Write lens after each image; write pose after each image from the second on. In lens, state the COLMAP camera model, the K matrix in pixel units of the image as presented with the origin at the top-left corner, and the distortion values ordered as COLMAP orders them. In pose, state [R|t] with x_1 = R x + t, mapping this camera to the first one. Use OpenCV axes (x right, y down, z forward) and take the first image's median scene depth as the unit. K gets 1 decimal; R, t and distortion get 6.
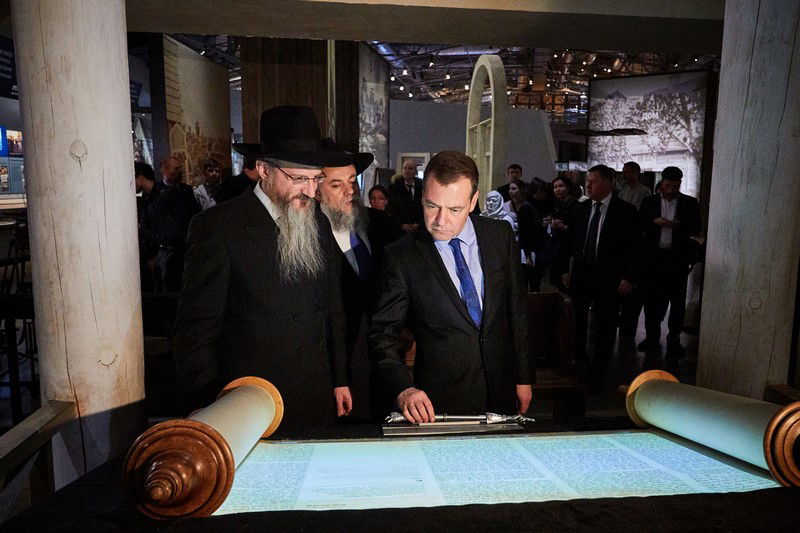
lens RADIAL K [[579.0, 0, 400.2], [0, 579.0, 265.5], [0, 0, 1]] dist [0.005288, 0.009415]
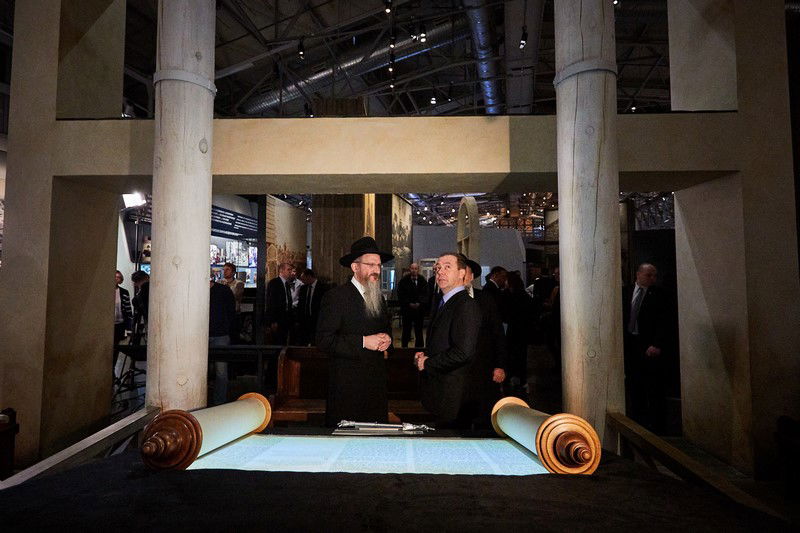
lens RADIAL K [[389.6, 0, 399.3], [0, 389.6, 268.3], [0, 0, 1]] dist [0.024553, -0.000609]
pose [[0.989810, -0.015010, -0.141599, 0.293479], [-0.008766, 0.986119, -0.165806, 0.020031], [0.142122, 0.165357, 0.975940, -0.091125]]
